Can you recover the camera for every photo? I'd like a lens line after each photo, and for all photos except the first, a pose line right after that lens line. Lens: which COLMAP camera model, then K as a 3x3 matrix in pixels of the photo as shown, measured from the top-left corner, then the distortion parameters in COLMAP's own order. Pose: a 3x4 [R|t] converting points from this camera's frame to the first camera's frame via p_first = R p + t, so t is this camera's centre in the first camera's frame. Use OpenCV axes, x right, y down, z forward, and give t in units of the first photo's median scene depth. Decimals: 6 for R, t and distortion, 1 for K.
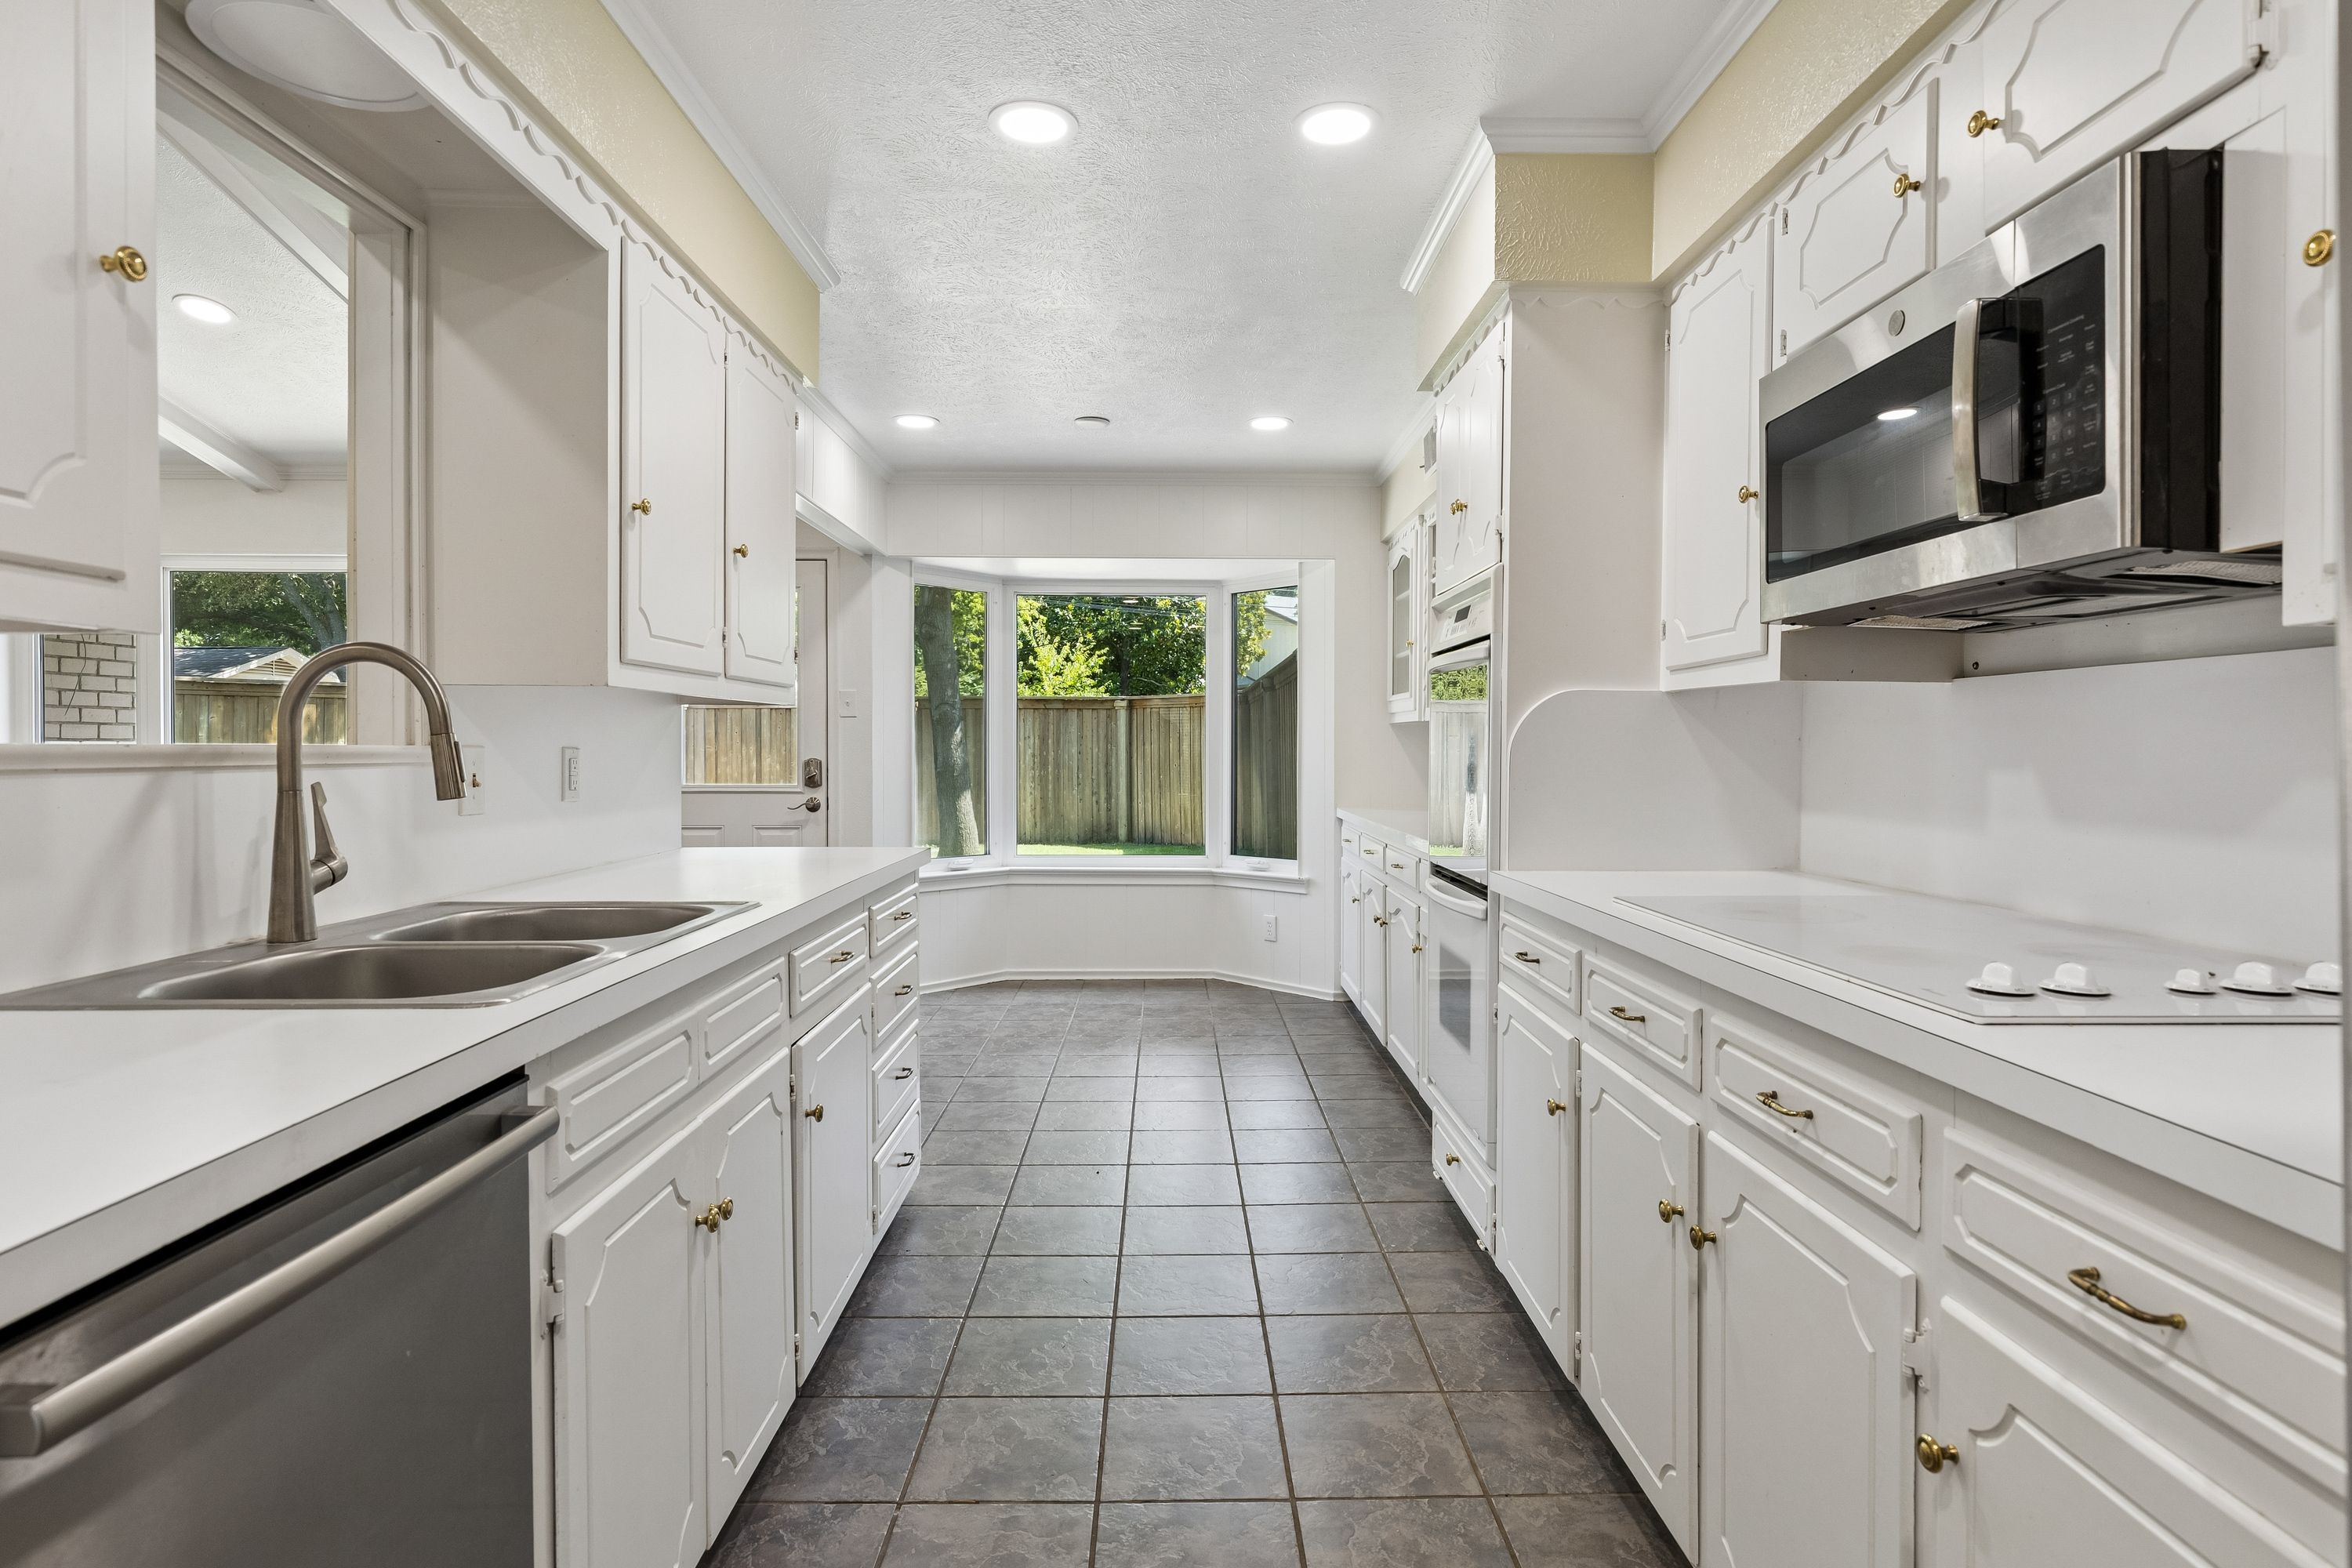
lens RADIAL K [[1282.0, 0, 1206.6], [0, 1282.0, 760.2], [0, 0, 1]] dist [0.002118, -0.000009]
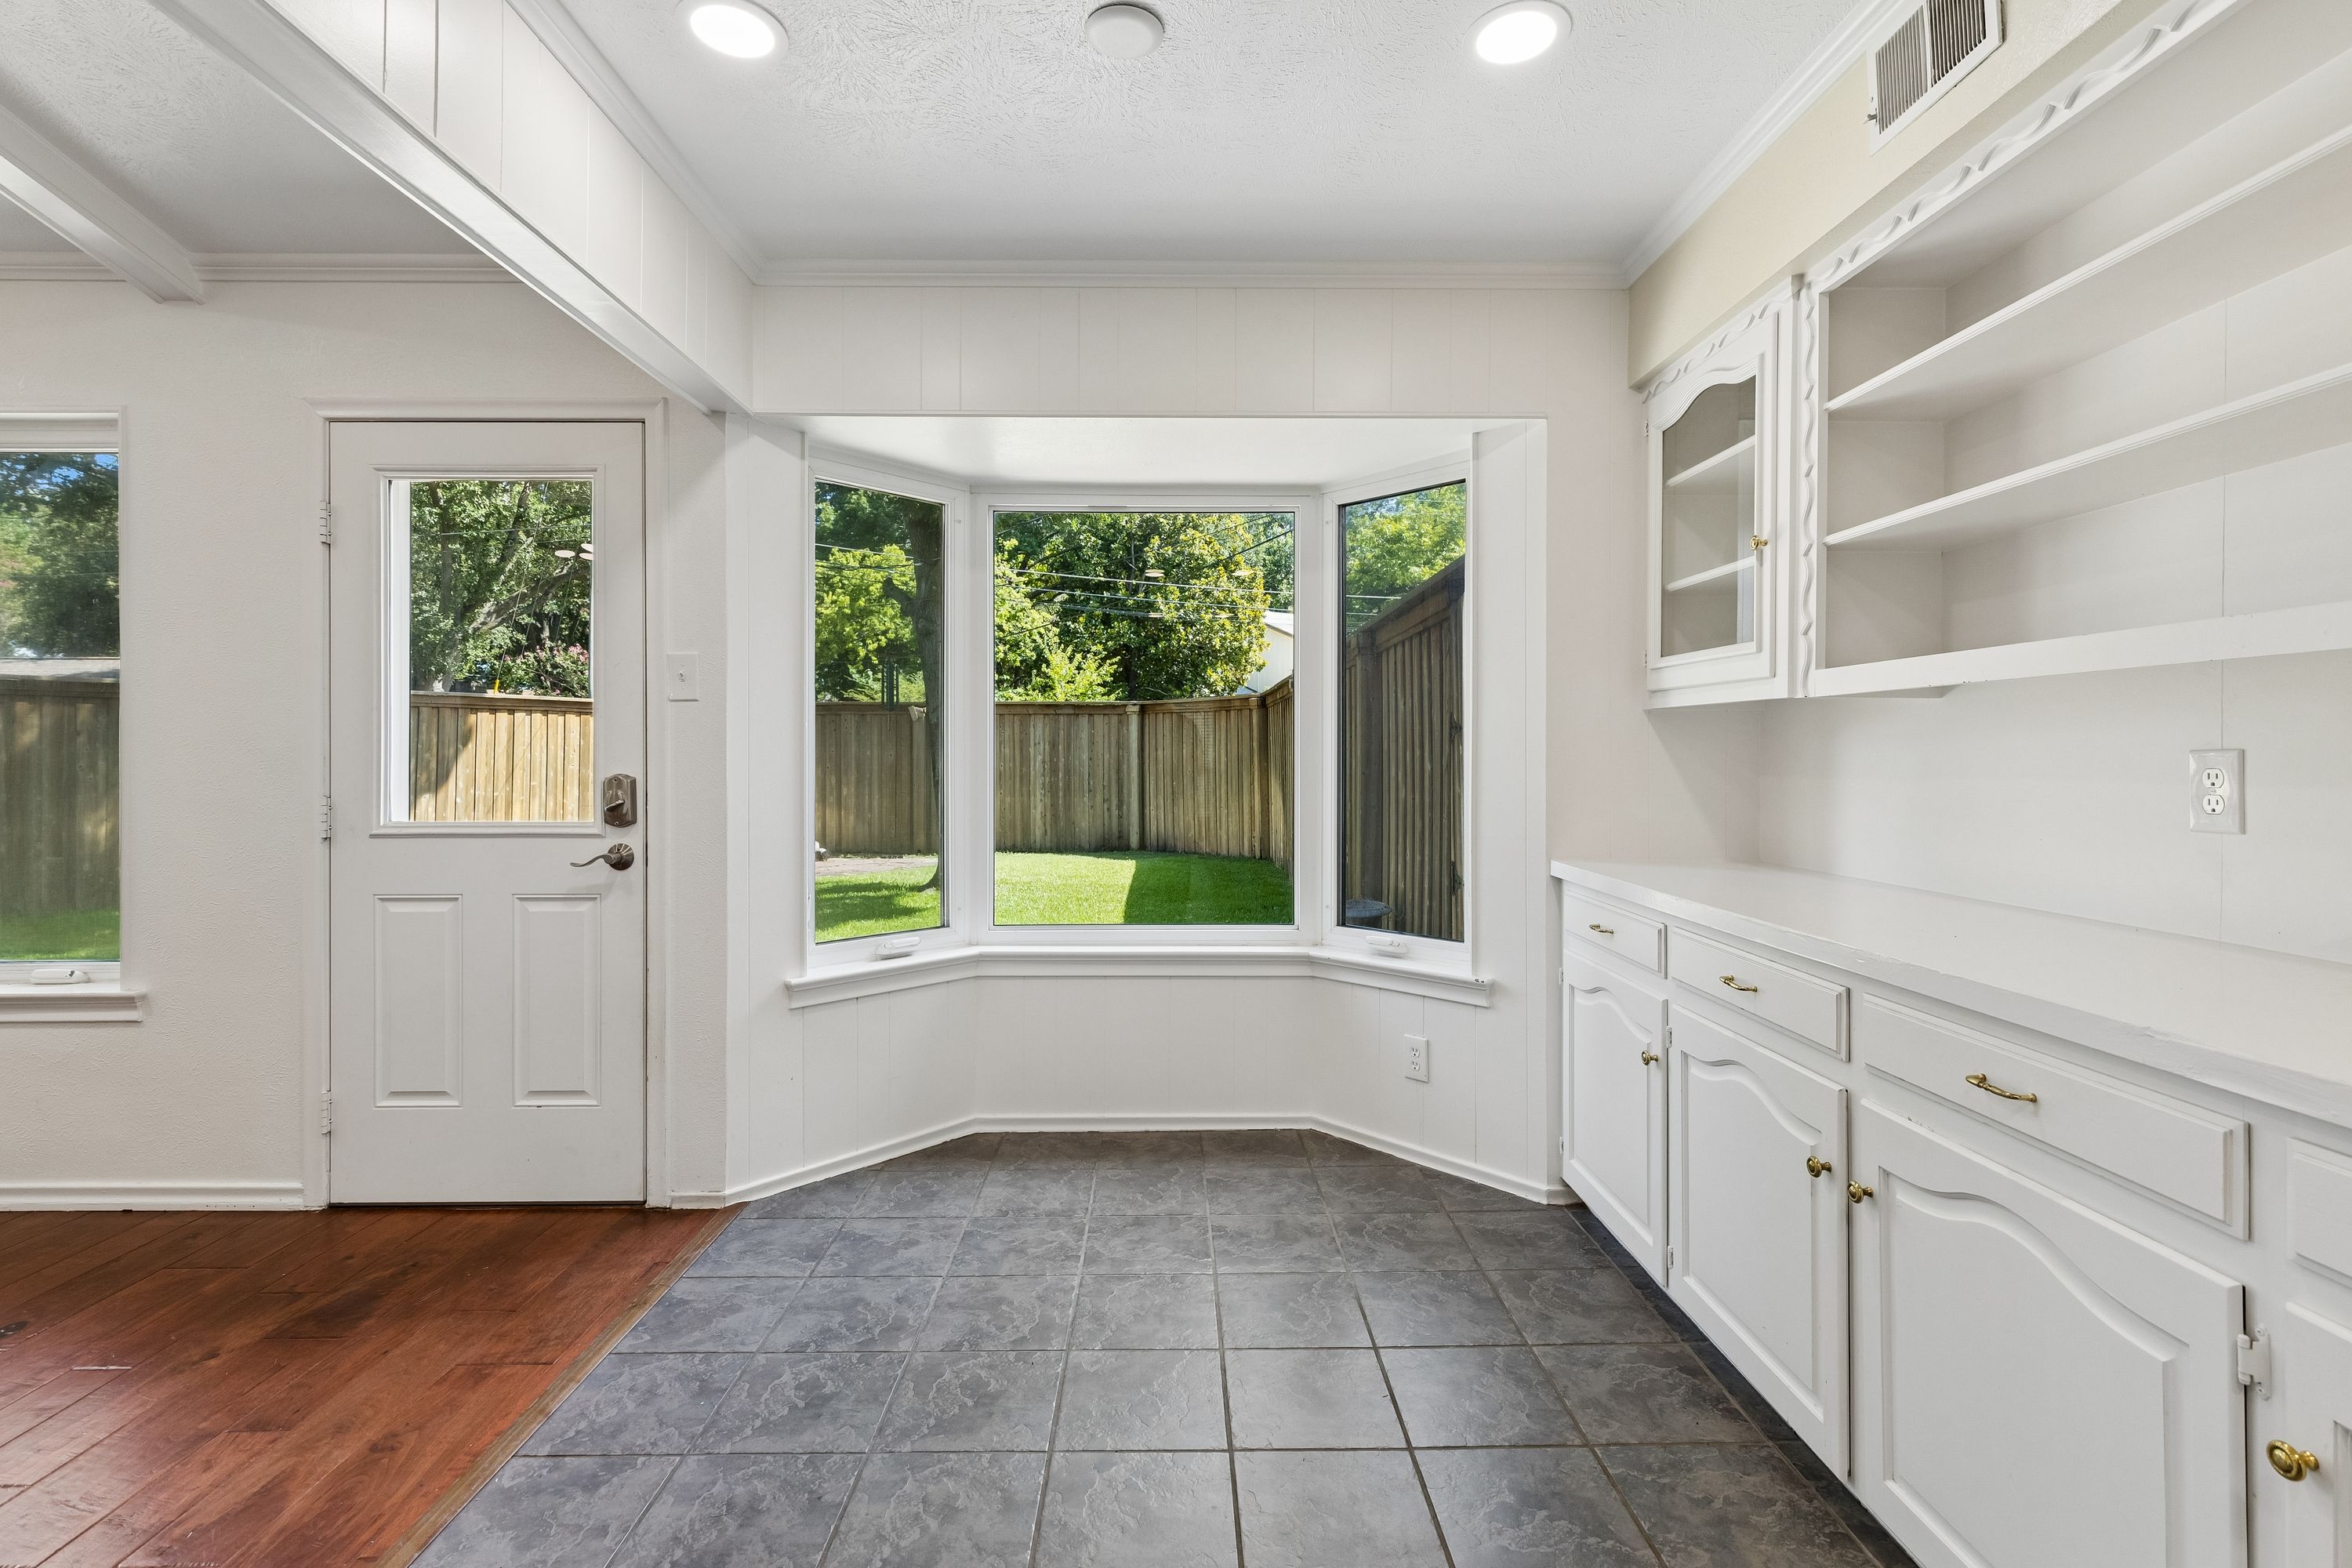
lens RADIAL K [[1082.7, 0, 1181.6], [0, 1082.7, 727.9], [0, 0, 1]] dist [0.002042, -0.000633]
pose [[0.999894, -0.002954, -0.014274, -0.018081], [0.002481, 0.999451, -0.033027, -0.001789], [0.014363, 0.032988, 0.999353, 0.175470]]
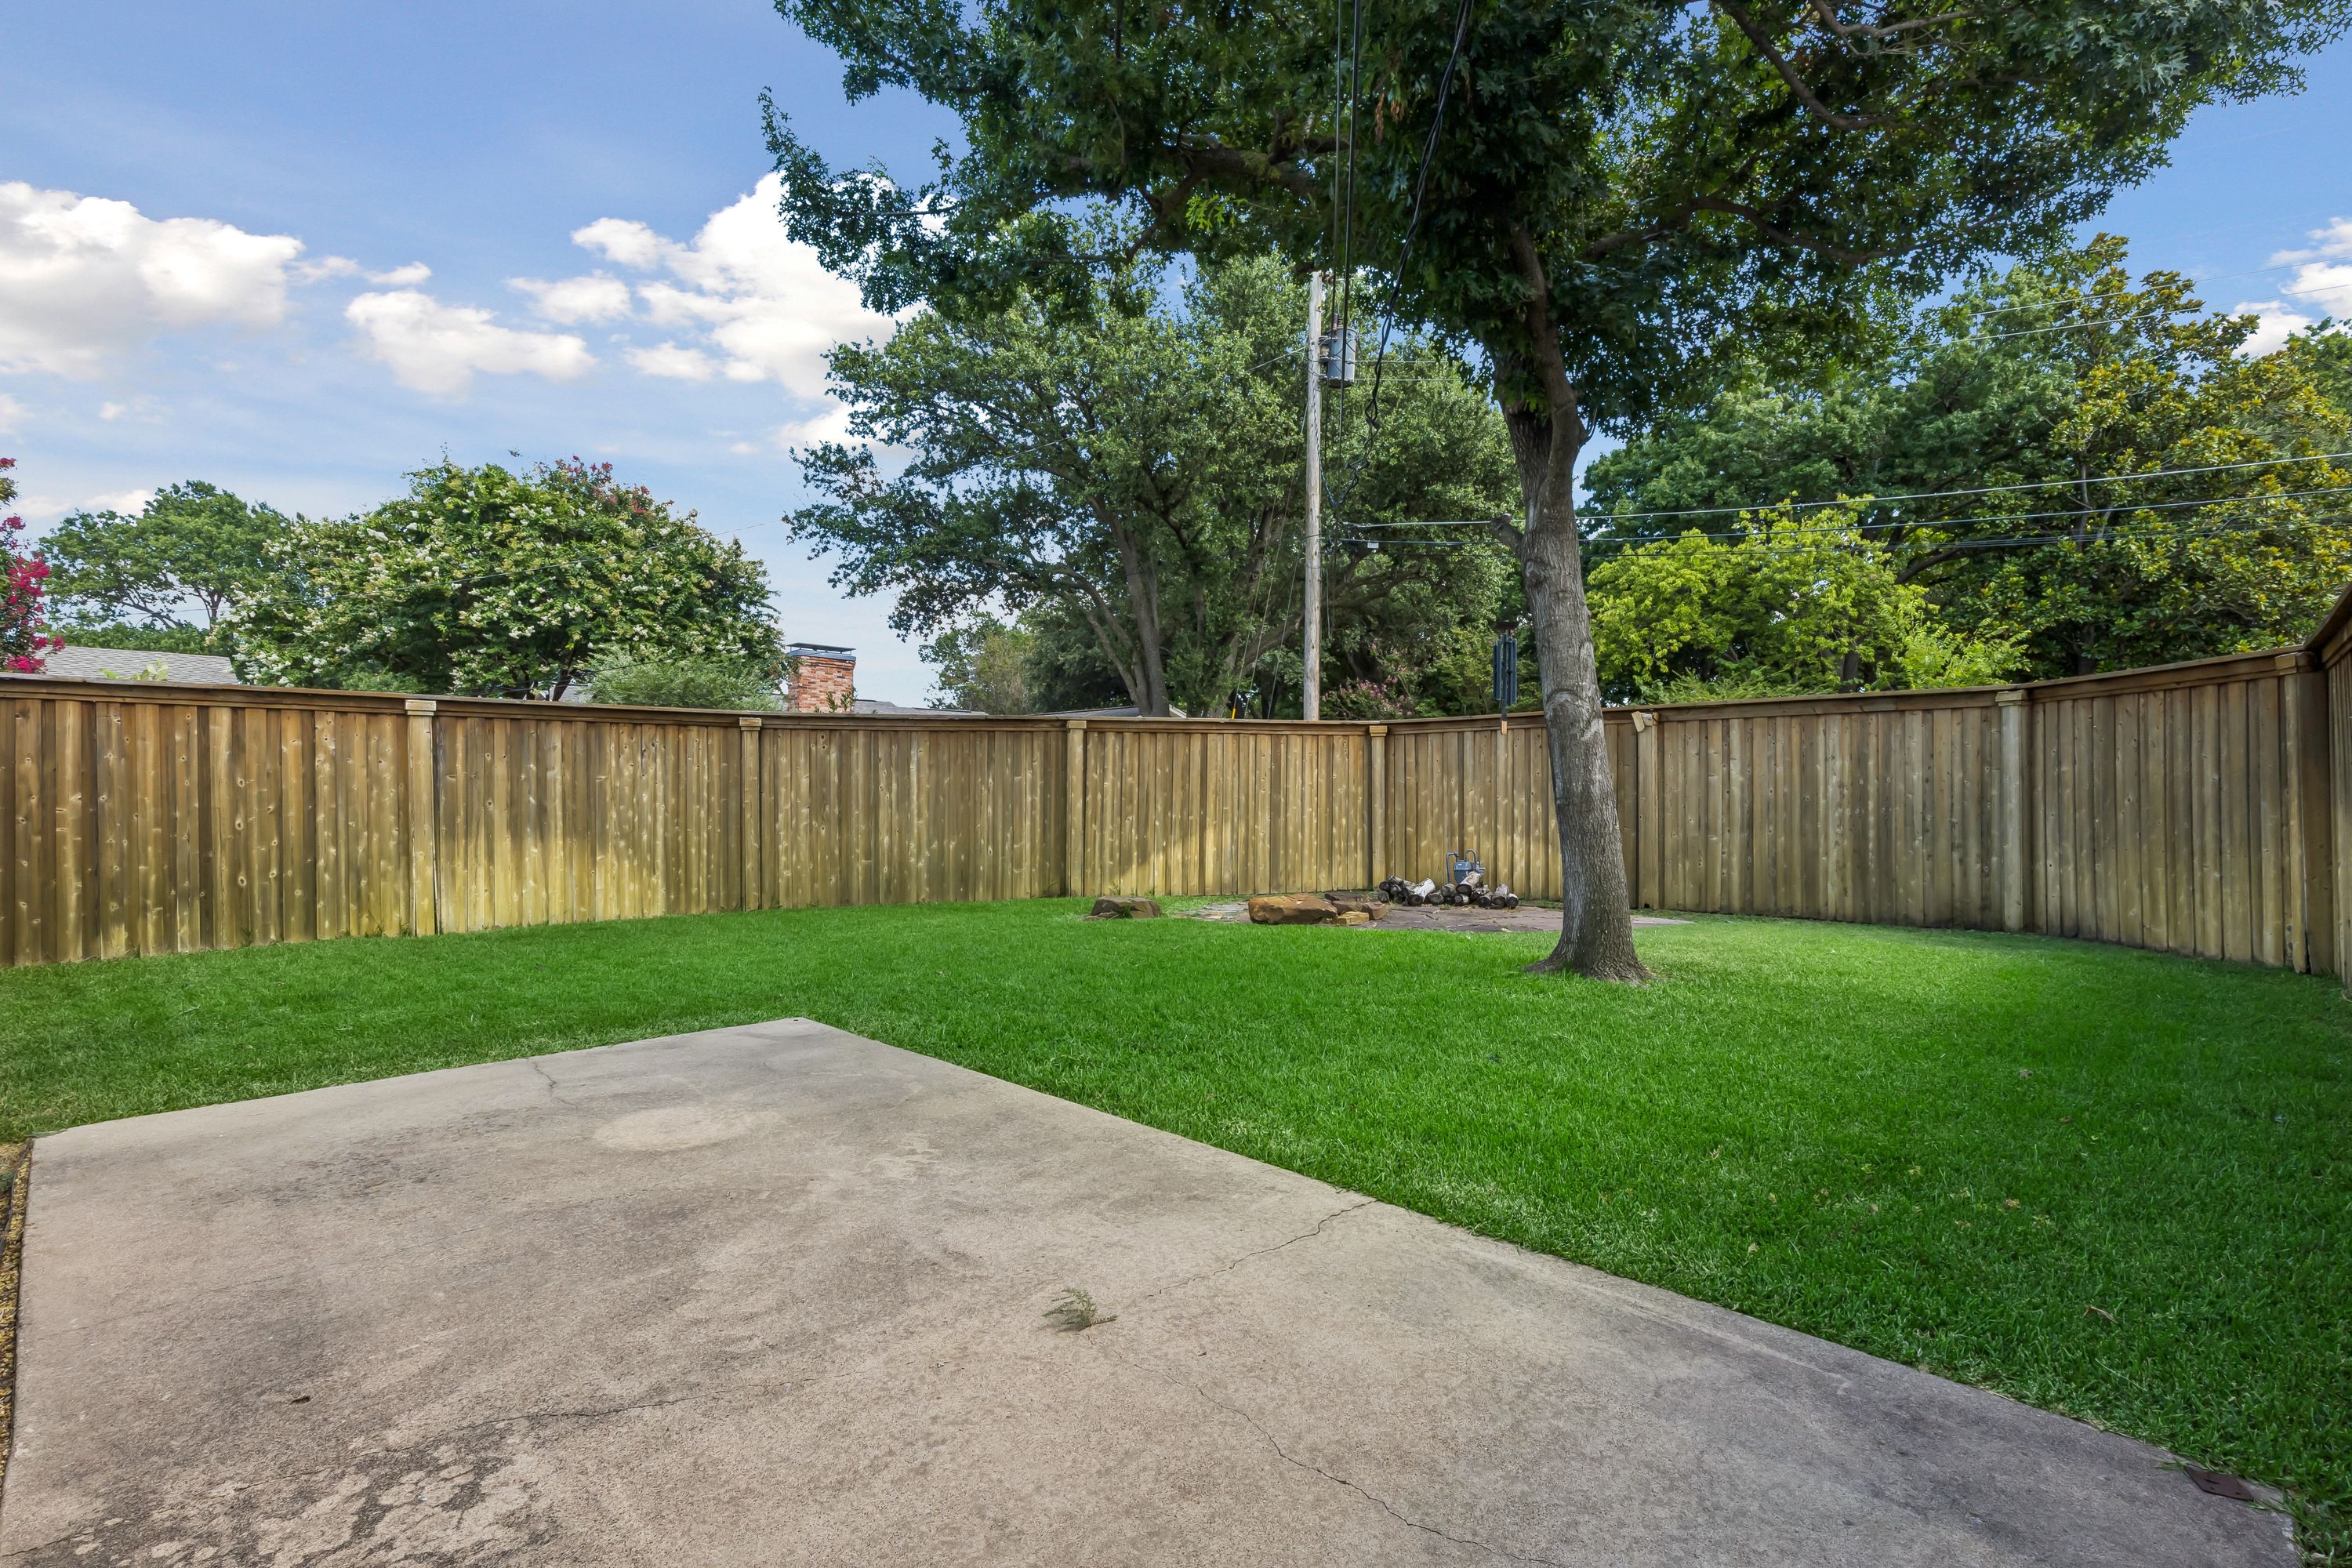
lens RADIAL K [[1060.3, 0, 1177.7], [0, 1060.3, 750.6], [0, 0, 1]] dist [-0.000154, -0.000645]
pose [[0.687888, -0.031691, -0.725125, 0.023514], [-0.003623, 0.998884, -0.047092, 0.005595], [0.725808, 0.035021, 0.687005, 0.386550]]
